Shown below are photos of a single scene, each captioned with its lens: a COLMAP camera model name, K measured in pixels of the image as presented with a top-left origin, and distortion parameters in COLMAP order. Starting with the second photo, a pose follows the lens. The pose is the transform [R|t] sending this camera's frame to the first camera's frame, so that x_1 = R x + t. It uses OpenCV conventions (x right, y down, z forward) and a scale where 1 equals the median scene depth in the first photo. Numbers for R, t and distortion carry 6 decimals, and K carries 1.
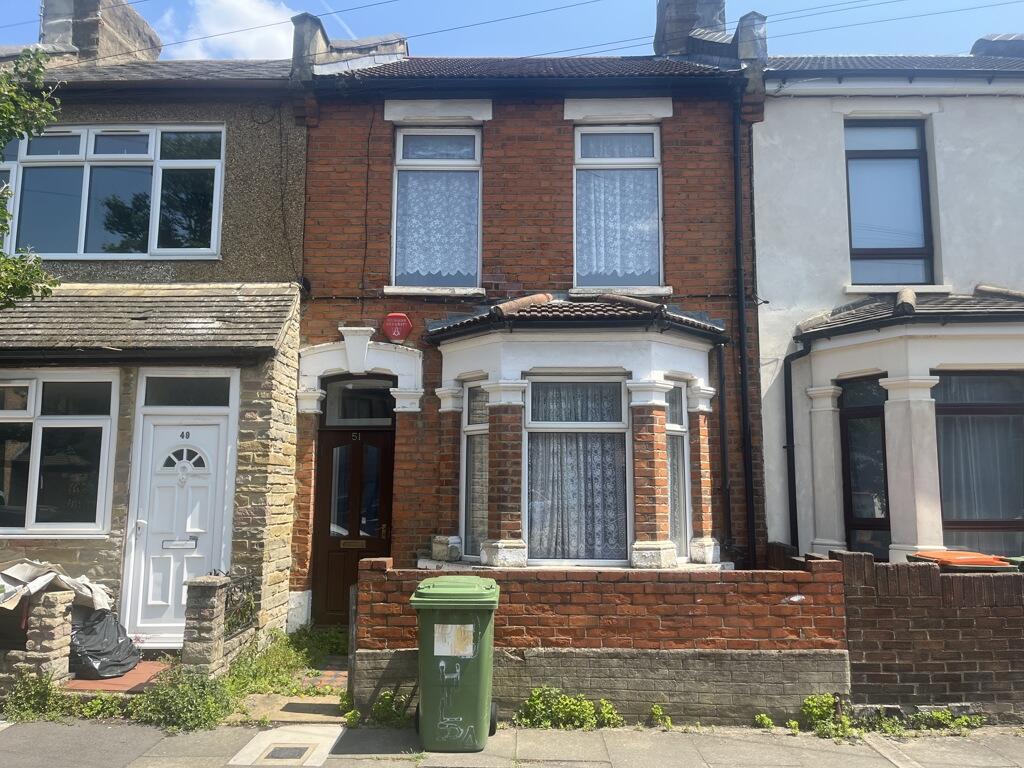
lens RADIAL K [[779.5, 0, 515.4], [0, 779.5, 383.8], [0, 0, 1]] dist [0.047881, -0.055566]
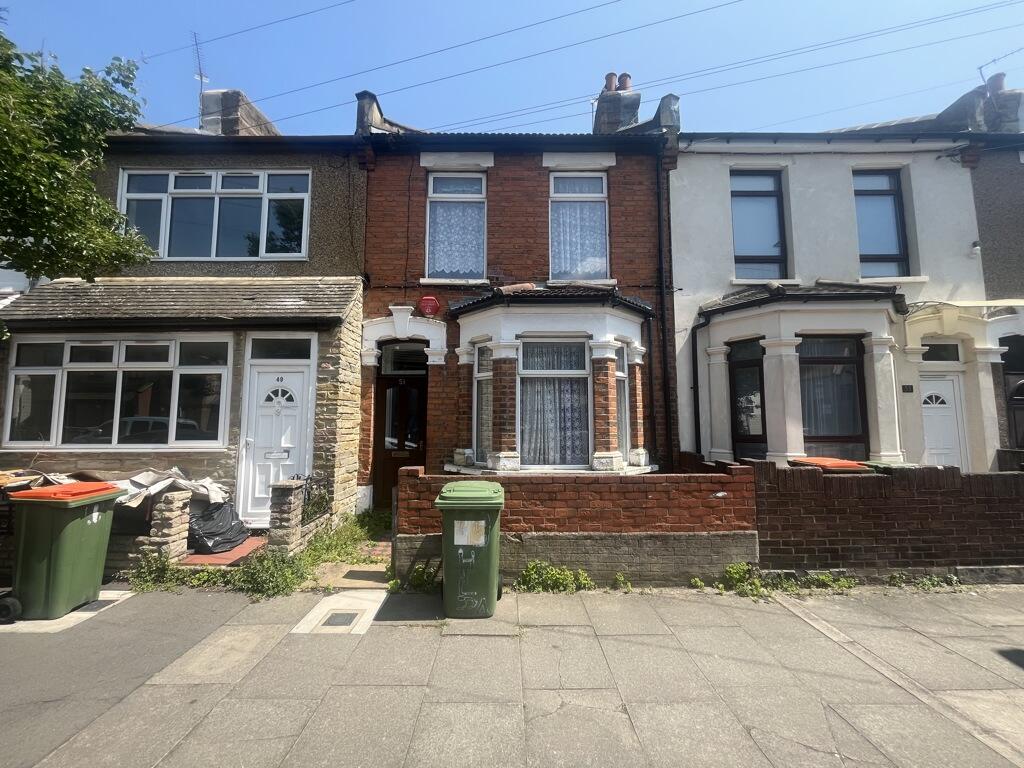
lens RADIAL K [[410.2, 0, 508.8], [0, 410.2, 377.6], [0, 0, 1]] dist [-0.001988, 0.000911]
pose [[0.999760, -0.001493, 0.021839, -0.020944], [0.000768, 0.999450, 0.033144, 0.037407], [-0.021876, -0.033119, 0.999212, 0.242770]]
